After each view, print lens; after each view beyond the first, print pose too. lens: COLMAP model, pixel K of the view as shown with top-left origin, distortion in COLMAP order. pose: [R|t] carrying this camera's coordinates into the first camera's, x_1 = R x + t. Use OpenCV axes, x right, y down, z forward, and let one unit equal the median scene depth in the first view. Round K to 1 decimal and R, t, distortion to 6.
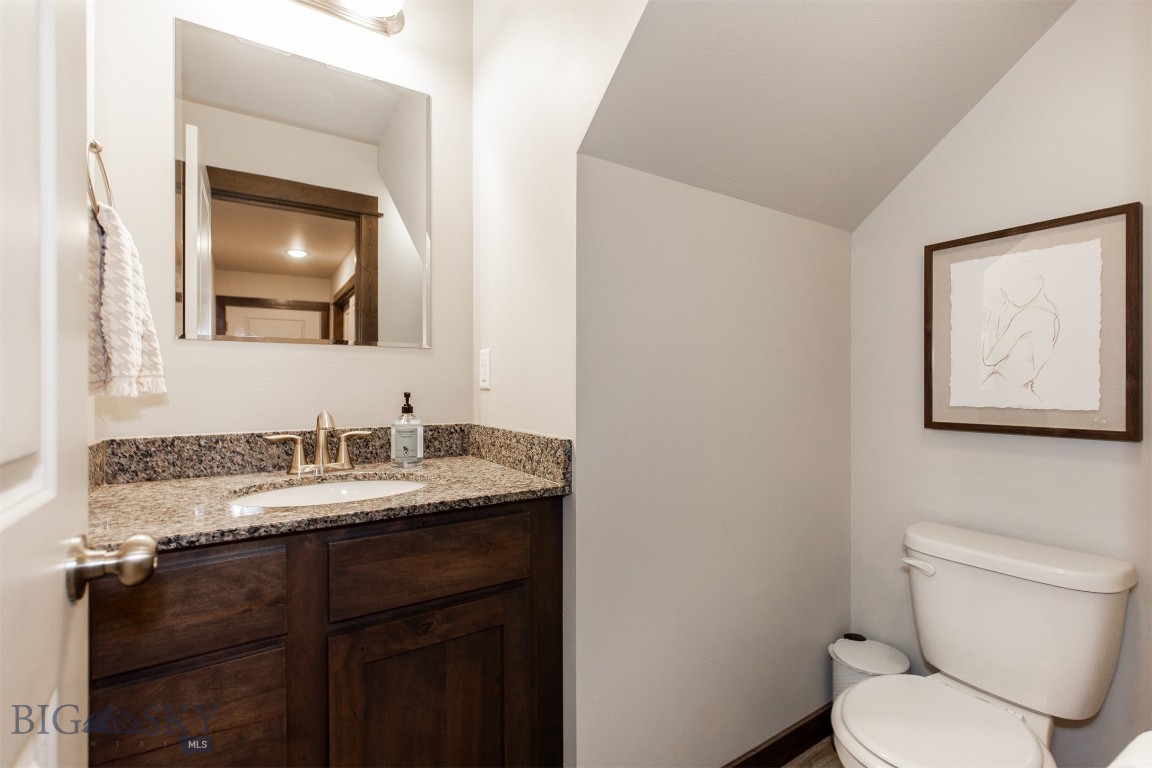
lens RADIAL K [[489.5, 0, 579.0], [0, 489.5, 384.8], [0, 0, 1]] dist [-0.001009, -0.000142]
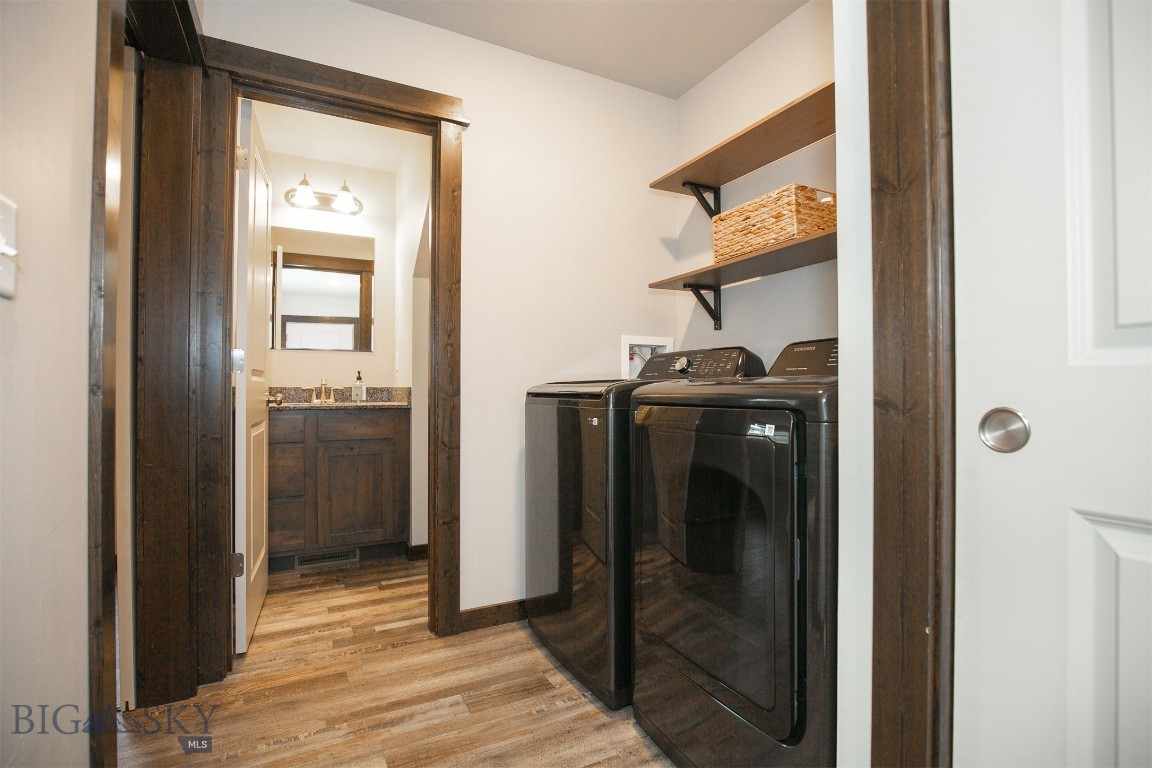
lens RADIAL K [[517.8, 0, 576.2], [0, 517.8, 385.5], [0, 0, 1]] dist [0.007842, -0.000512]
pose [[0.993721, 0.001491, -0.111880, 1.046480], [-0.002768, 0.999933, -0.011254, 0.118351], [0.111855, 0.011493, 0.993658, -1.471960]]
